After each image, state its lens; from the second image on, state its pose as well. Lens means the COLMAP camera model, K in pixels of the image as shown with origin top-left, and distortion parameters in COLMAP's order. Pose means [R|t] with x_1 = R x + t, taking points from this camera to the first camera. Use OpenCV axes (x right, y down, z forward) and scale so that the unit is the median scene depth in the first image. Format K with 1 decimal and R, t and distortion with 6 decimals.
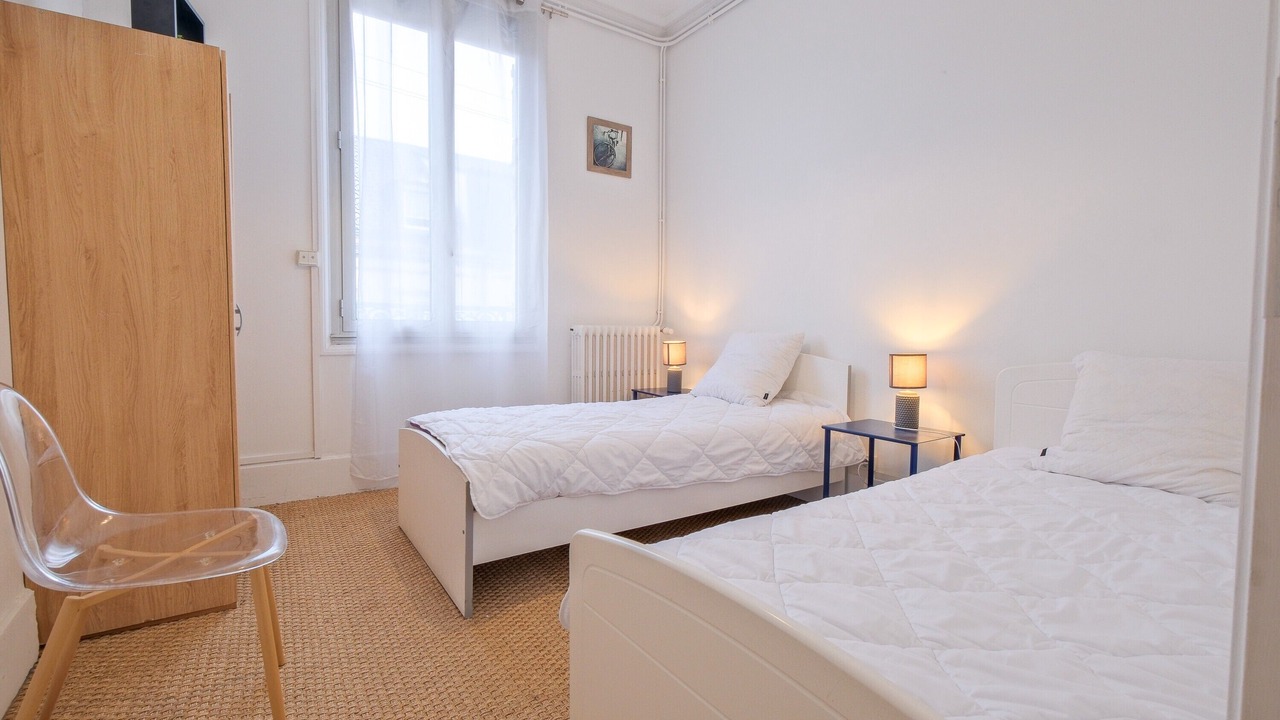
lens RADIAL K [[586.6, 0, 640.0], [0, 586.6, 360.0], [0, 0, 1]] dist [0.001402, -0.000120]
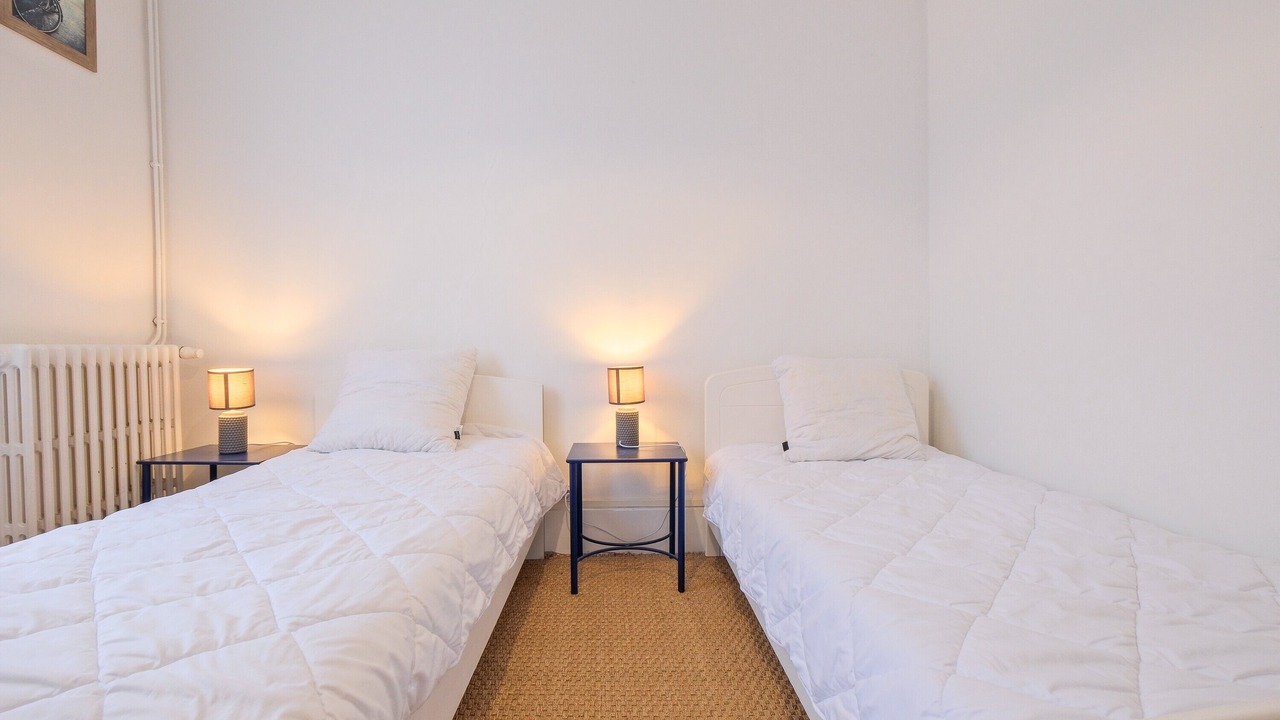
lens RADIAL K [[586.6, 0, 640.0], [0, 586.6, 360.0], [0, 0, 1]] dist [0.001402, -0.000120]
pose [[0.539193, -0.044933, 0.840983, -0.280698], [0.063720, 0.997890, 0.012462, -0.027736], [-0.839768, 0.046869, 0.540918, 0.402873]]
